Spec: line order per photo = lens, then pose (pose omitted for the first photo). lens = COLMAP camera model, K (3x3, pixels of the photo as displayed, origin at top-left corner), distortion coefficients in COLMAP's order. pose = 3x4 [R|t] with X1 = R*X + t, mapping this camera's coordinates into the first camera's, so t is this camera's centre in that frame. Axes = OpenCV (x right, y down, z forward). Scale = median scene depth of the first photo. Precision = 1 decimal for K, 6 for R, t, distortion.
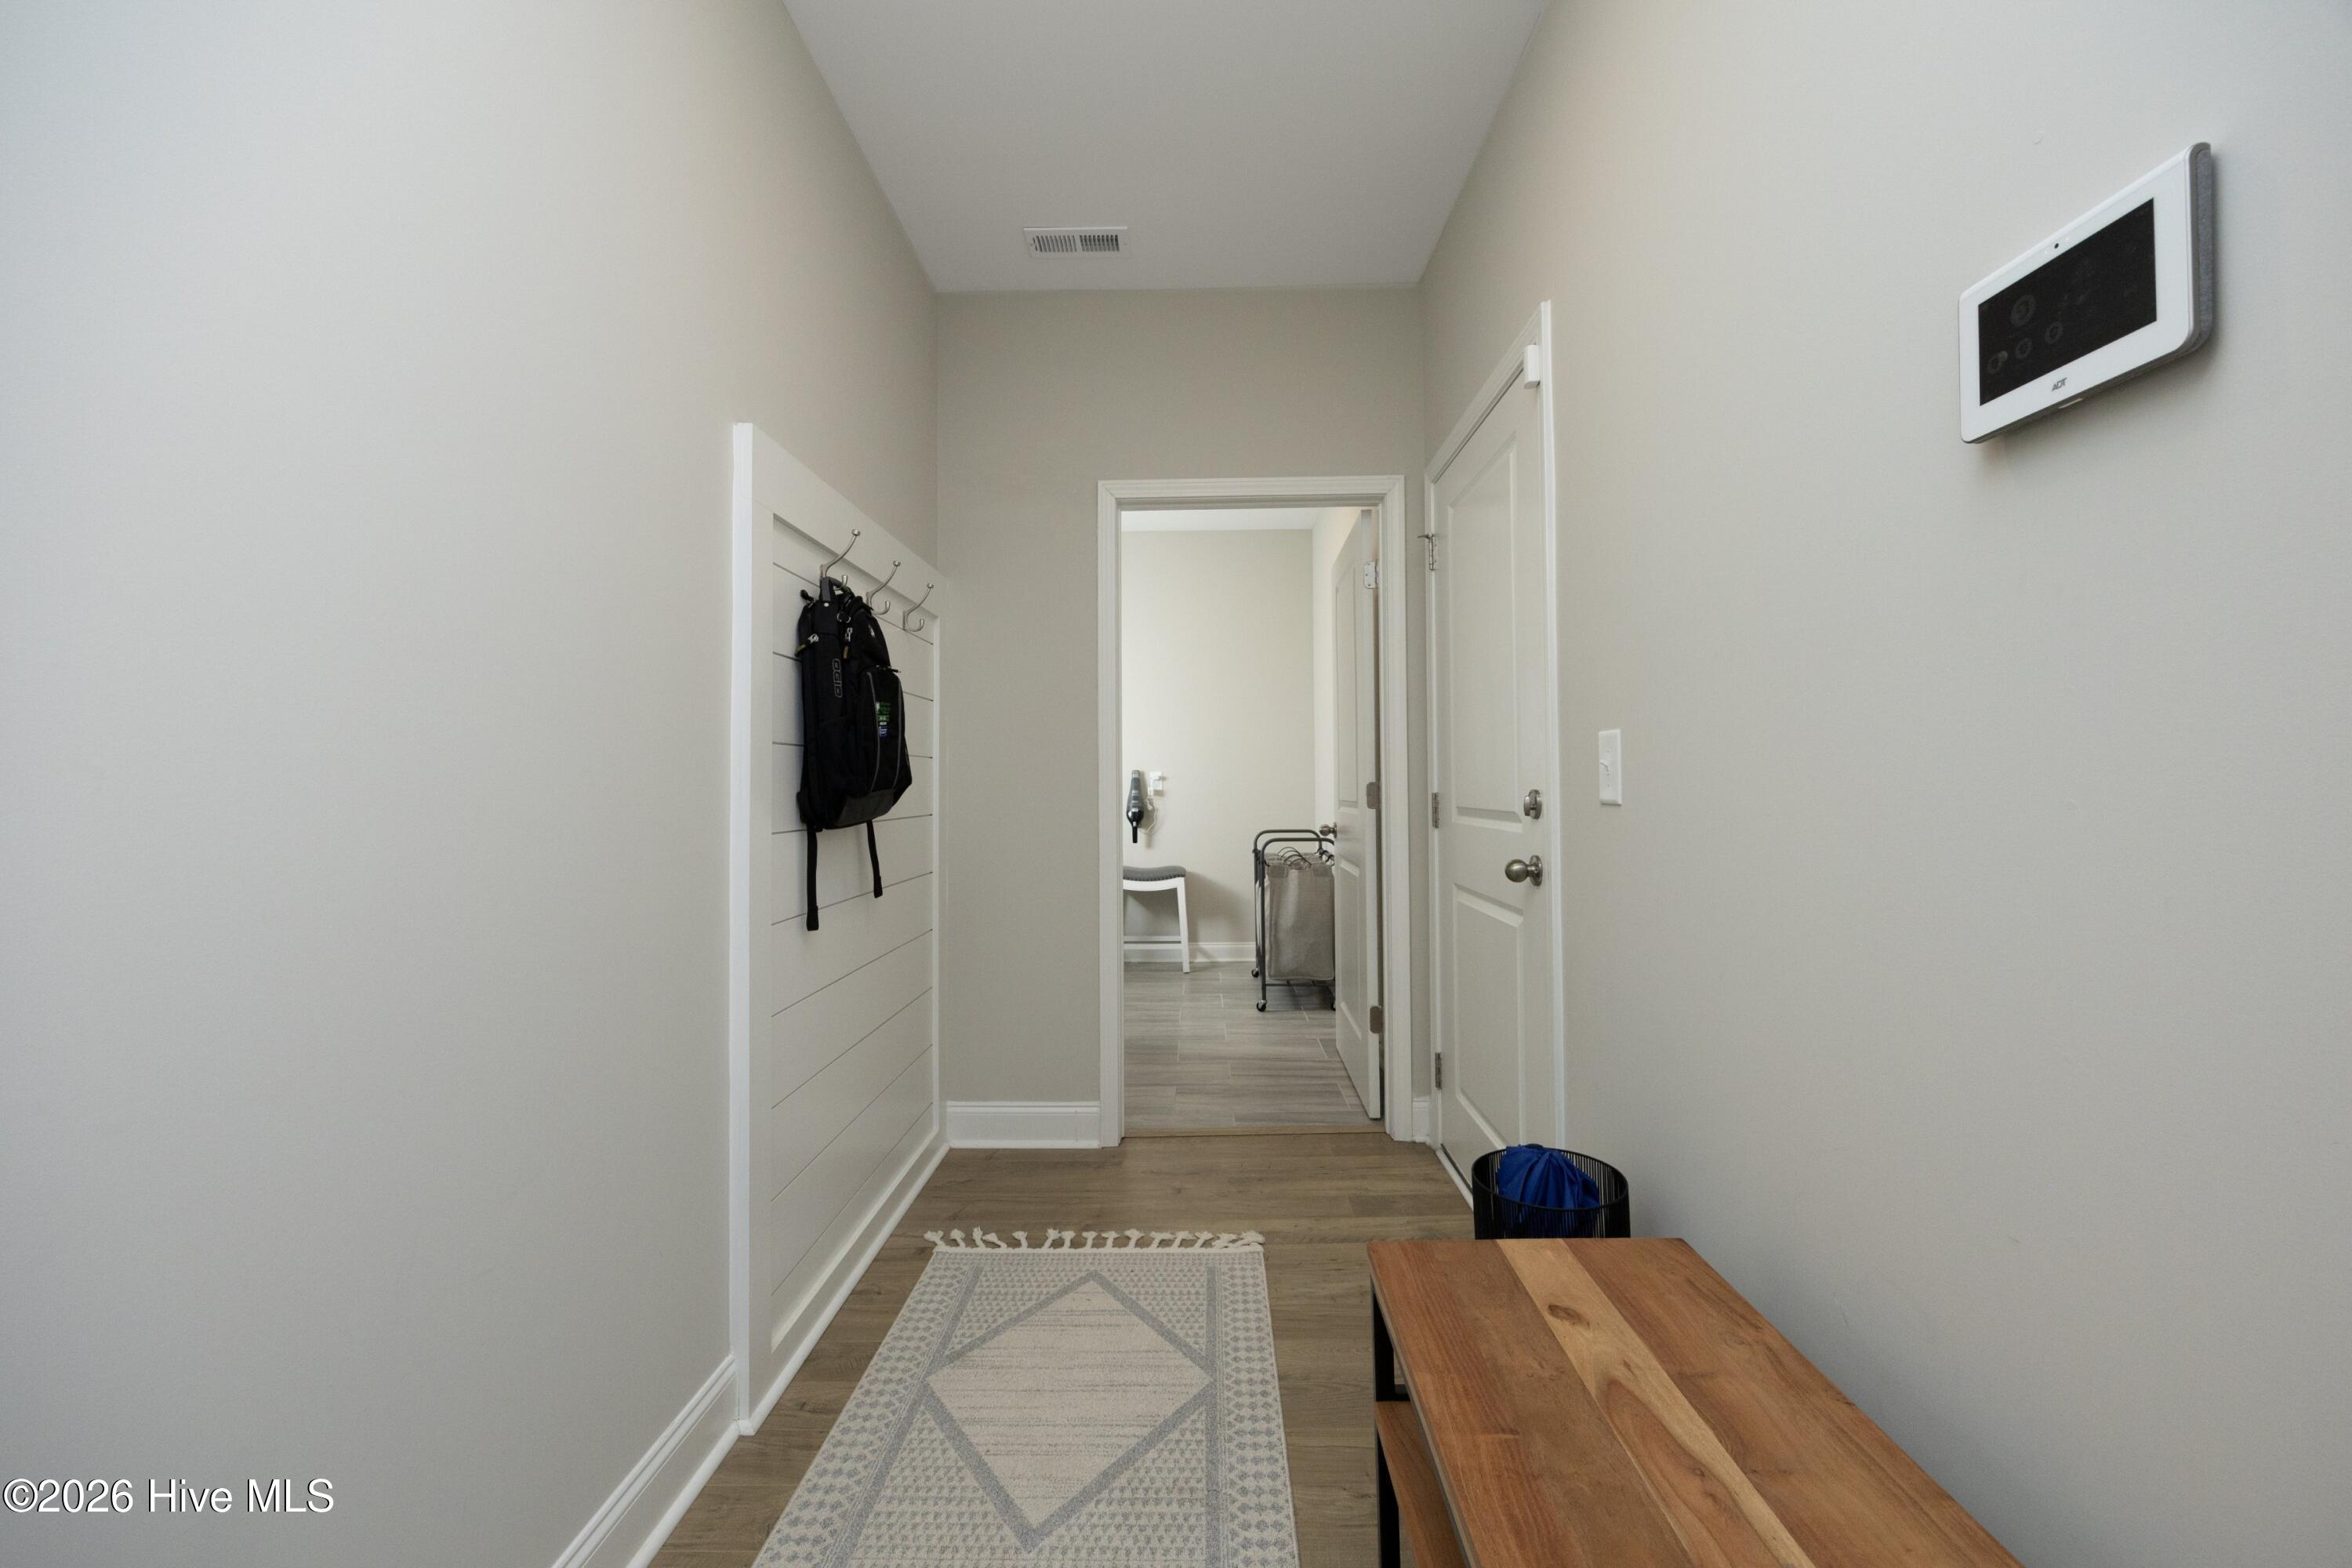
lens RADIAL K [[1547.5, 0, 1176.0], [0, 1547.5, 784.0], [0, 0, 1]] dist [-0.000068, 0.000008]
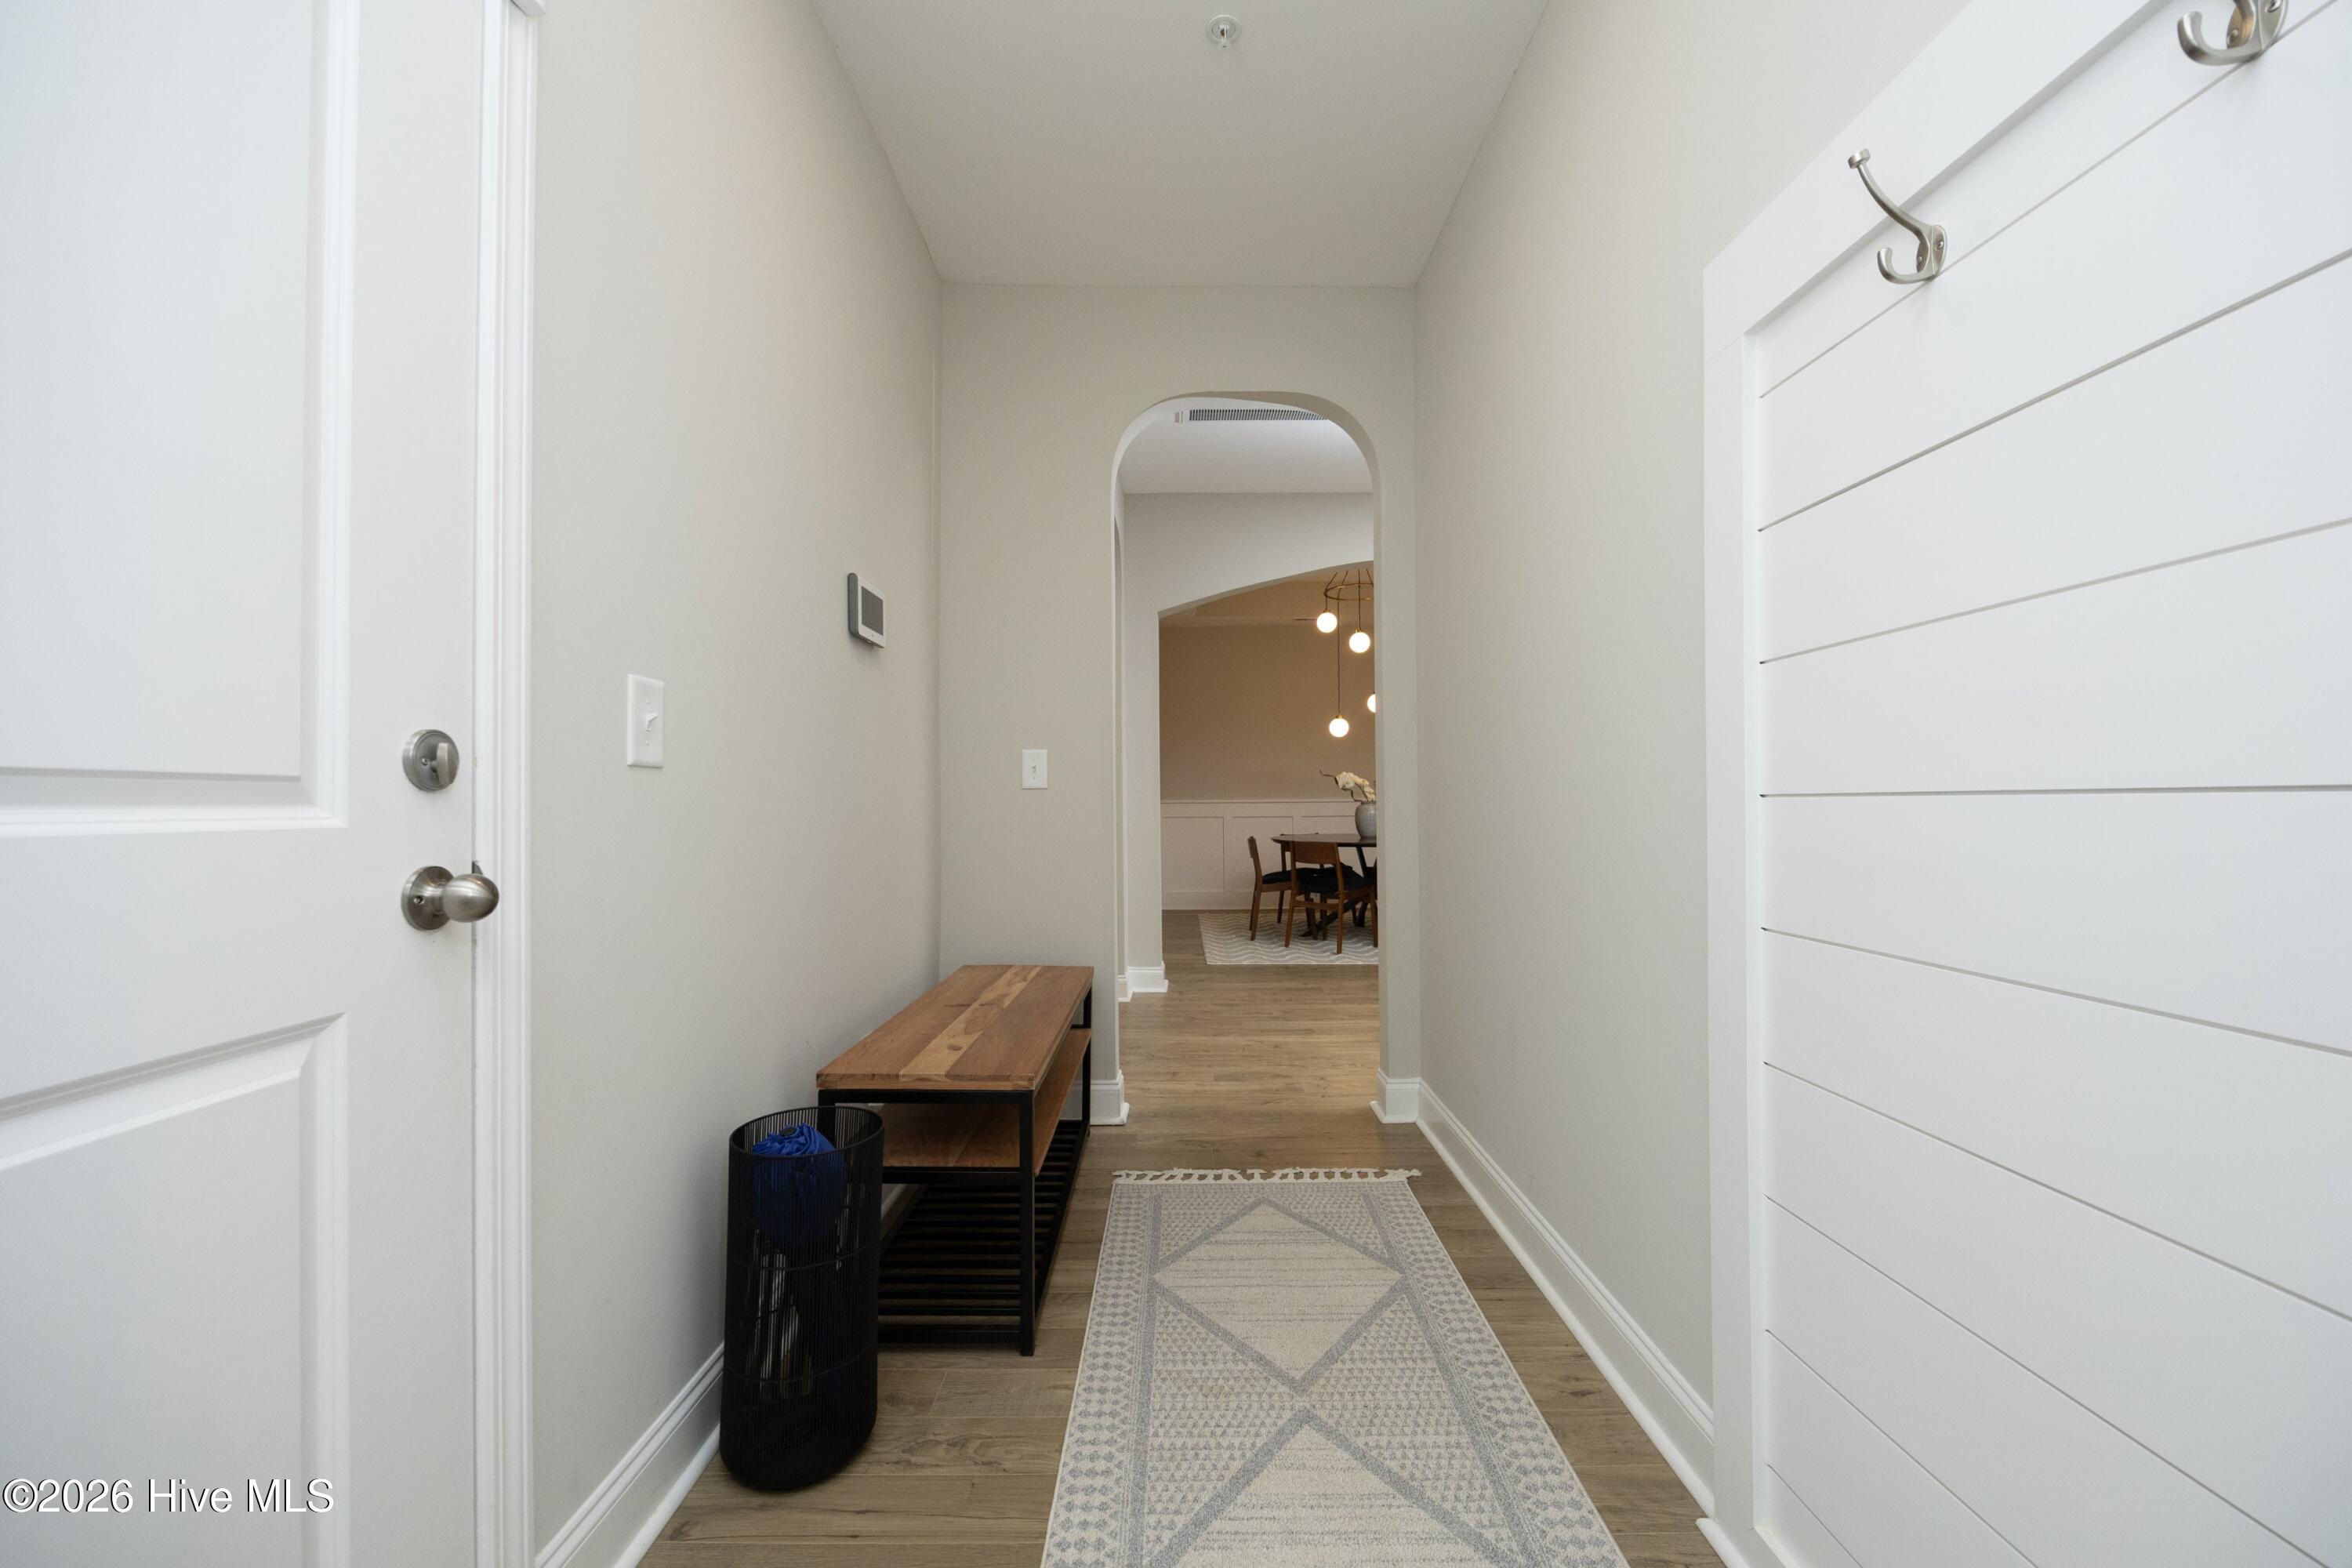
lens RADIAL K [[1547.5, 0, 1176.0], [0, 1547.5, 784.0], [0, 0, 1]] dist [-0.000068, 0.000008]
pose [[-0.999804, 0.013304, -0.014681, 0.009557], [0.013495, 0.999825, -0.012952, 0.039149], [0.014507, -0.013148, -0.999808, 1.939948]]
